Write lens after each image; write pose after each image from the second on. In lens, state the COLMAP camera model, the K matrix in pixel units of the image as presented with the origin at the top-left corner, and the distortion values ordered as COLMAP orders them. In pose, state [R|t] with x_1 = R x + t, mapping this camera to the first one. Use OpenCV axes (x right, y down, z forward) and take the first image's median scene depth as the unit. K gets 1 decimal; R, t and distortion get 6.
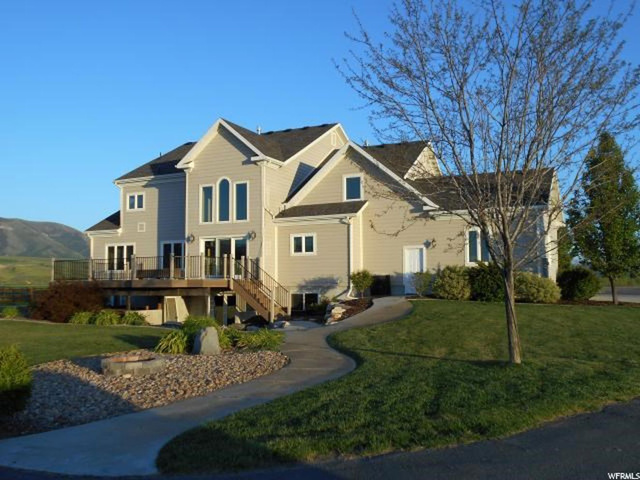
lens RADIAL K [[585.2, 0, 320.0], [0, 585.2, 240.0], [0, 0, 1]] dist [-0.004367, -0.001087]
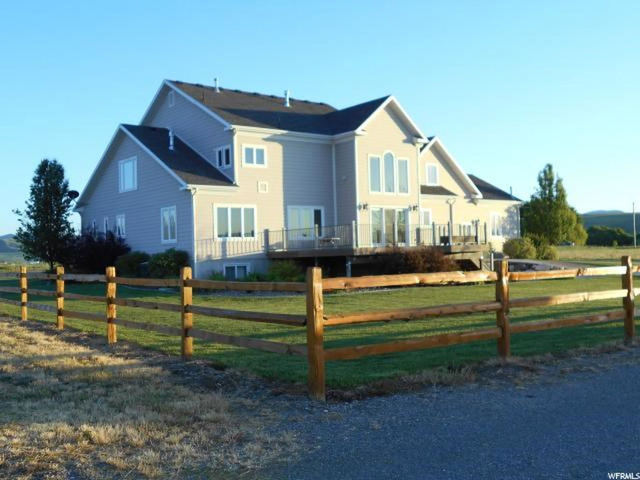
lens RADIAL K [[690.9, 0, 320.0], [0, 690.9, 240.0], [0, 0, 1]] dist [0.007626, 0.004659]
pose [[0.457855, 0.022787, 0.888735, -1.166248], [-0.036980, 0.999294, -0.006570, 0.058046], [-0.888258, -0.029857, 0.458374, 0.473496]]
